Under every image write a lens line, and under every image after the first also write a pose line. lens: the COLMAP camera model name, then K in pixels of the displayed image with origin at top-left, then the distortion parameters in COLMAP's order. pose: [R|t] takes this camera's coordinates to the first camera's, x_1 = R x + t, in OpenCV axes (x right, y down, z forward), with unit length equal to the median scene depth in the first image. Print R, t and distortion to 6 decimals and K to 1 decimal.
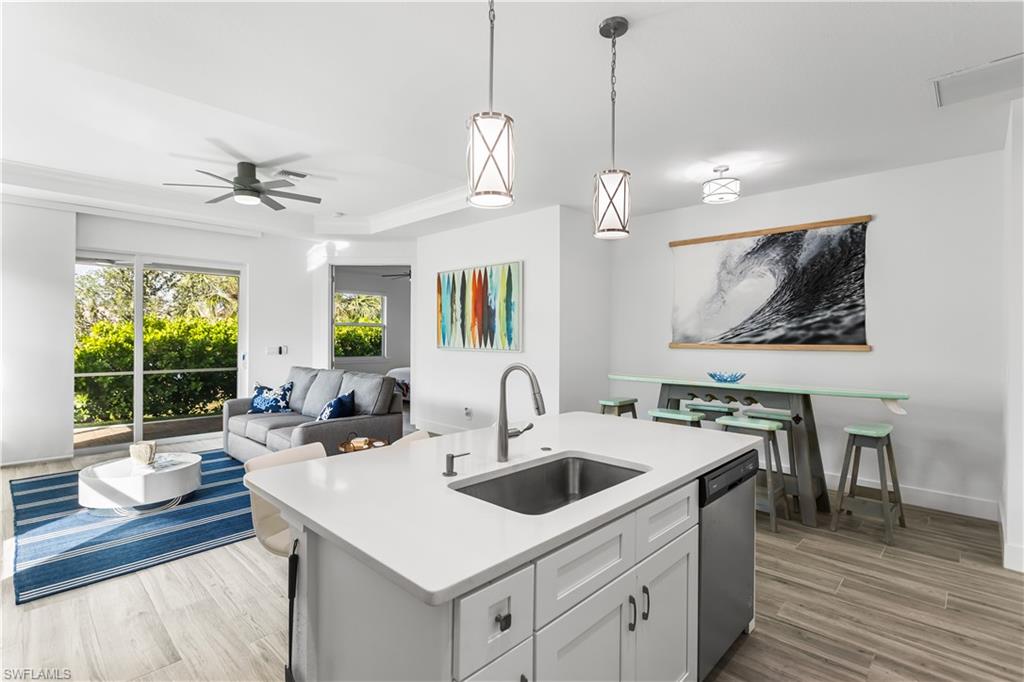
lens RADIAL K [[494.8, 0, 525.8], [0, 494.8, 335.1], [0, 0, 1]] dist [-0.002520, 0.000178]
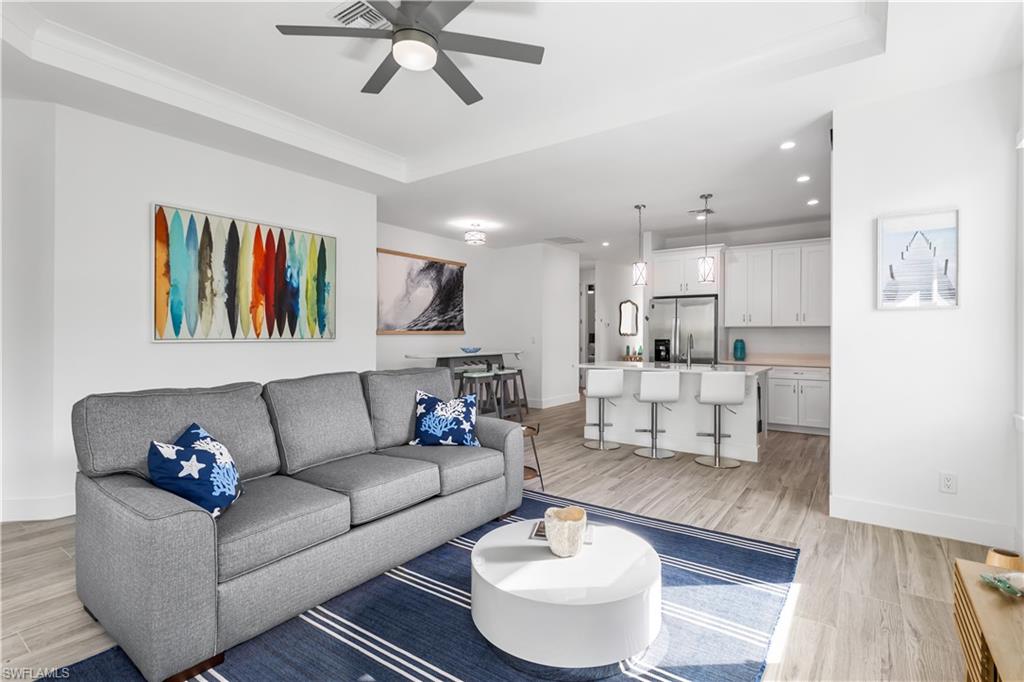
lens RADIAL K [[470.9, 0, 521.1], [0, 470.9, 334.5], [0, 0, 1]] dist [0.004067, -0.000299]
pose [[-0.131387, -0.005926, 0.991313, -1.090126], [-0.002639, 0.999981, 0.005628, 0.022337], [-0.991328, -0.001876, -0.131400, 0.958816]]
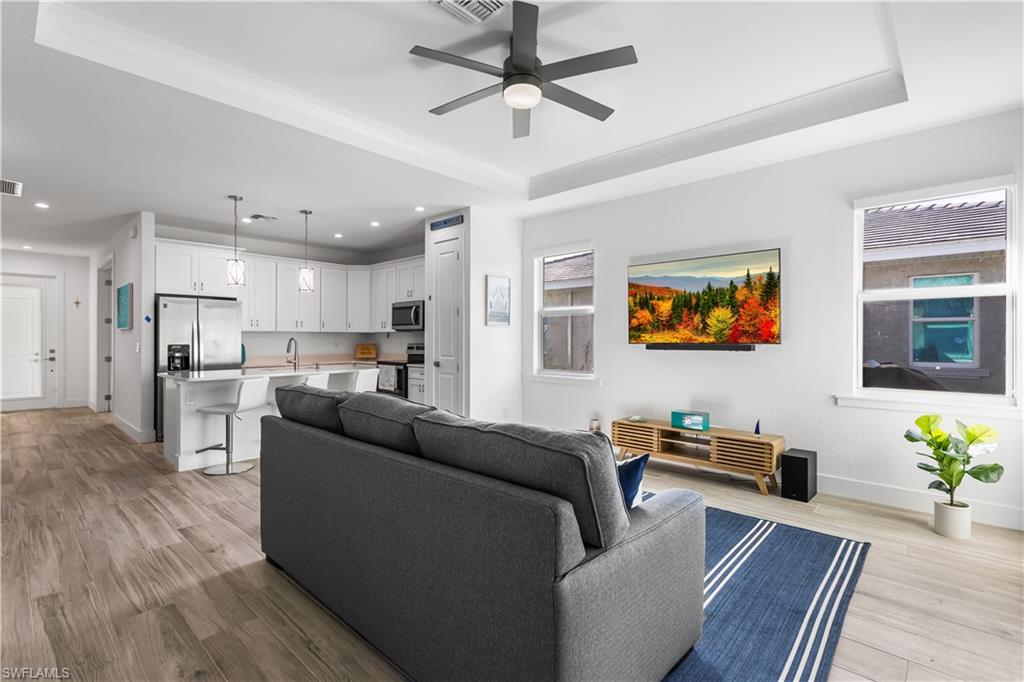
lens RADIAL K [[470.9, 0, 510.5], [0, 470.9, 335.5], [0, 0, 1]] dist [0.004067, -0.000299]
pose [[-0.999988, -0.004678, 0.001696, -0.562411], [-0.004686, 0.999978, -0.004613, 0.021029], [-0.001675, -0.004620, -0.999988, 1.596487]]
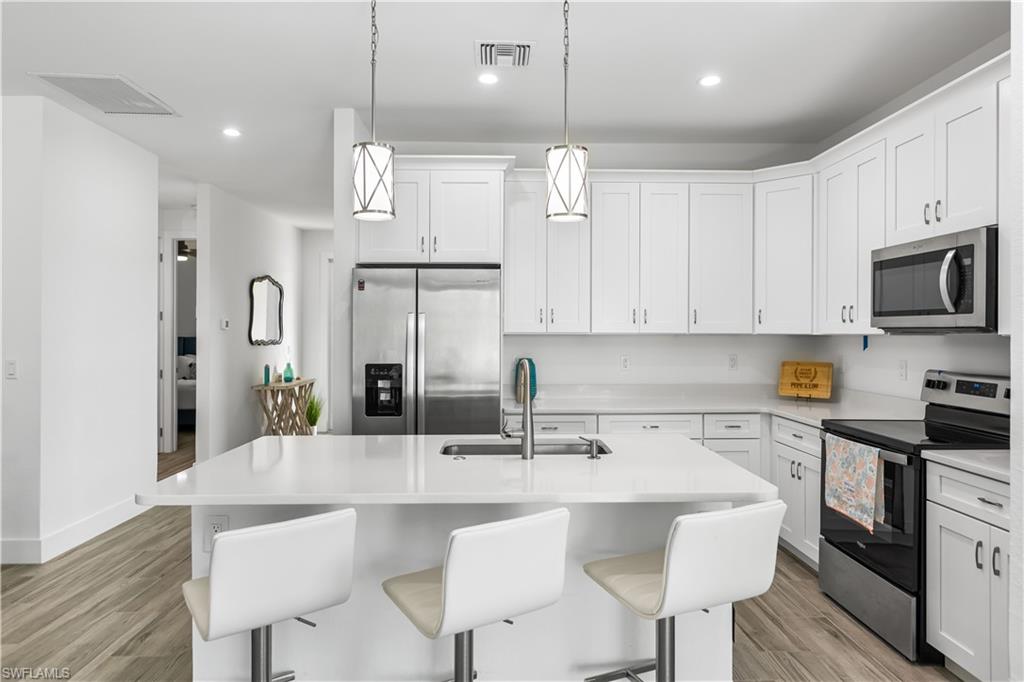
lens RADIAL K [[630.4, 0, 509.0], [0, 630.4, 331.0], [0, 0, 1]] dist [-0.004343, 0.004977]
pose [[-0.693468, -0.003667, 0.720478, -0.385679], [-0.002945, 0.999993, 0.002254, -0.002034], [-0.720482, -0.000559, -0.693474, 0.781020]]
